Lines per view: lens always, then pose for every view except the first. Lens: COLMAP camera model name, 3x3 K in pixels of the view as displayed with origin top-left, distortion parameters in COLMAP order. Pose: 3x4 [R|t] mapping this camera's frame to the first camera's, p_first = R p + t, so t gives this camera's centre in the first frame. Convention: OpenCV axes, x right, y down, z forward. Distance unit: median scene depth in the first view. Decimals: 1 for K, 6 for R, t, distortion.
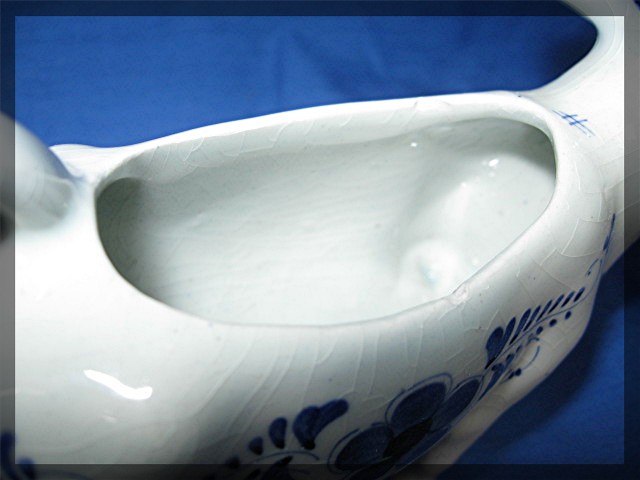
lens RADIAL K [[646.4, 0, 320.0], [0, 646.4, 240.0], [0, 0, 1]] dist [-0.123633, 0.009503]
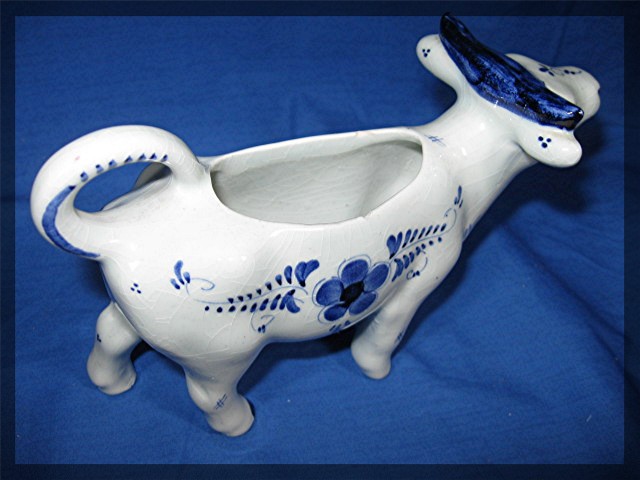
lens RADIAL K [[646.4, 0, 320.0], [0, 646.4, 240.0], [0, 0, 1]] dist [-0.123633, 0.009503]
pose [[0.999086, -0.022014, -0.036635, 0.111985], [0.019128, 0.996822, -0.077337, 0.297476], [0.038221, 0.076566, 0.996332, -1.085511]]
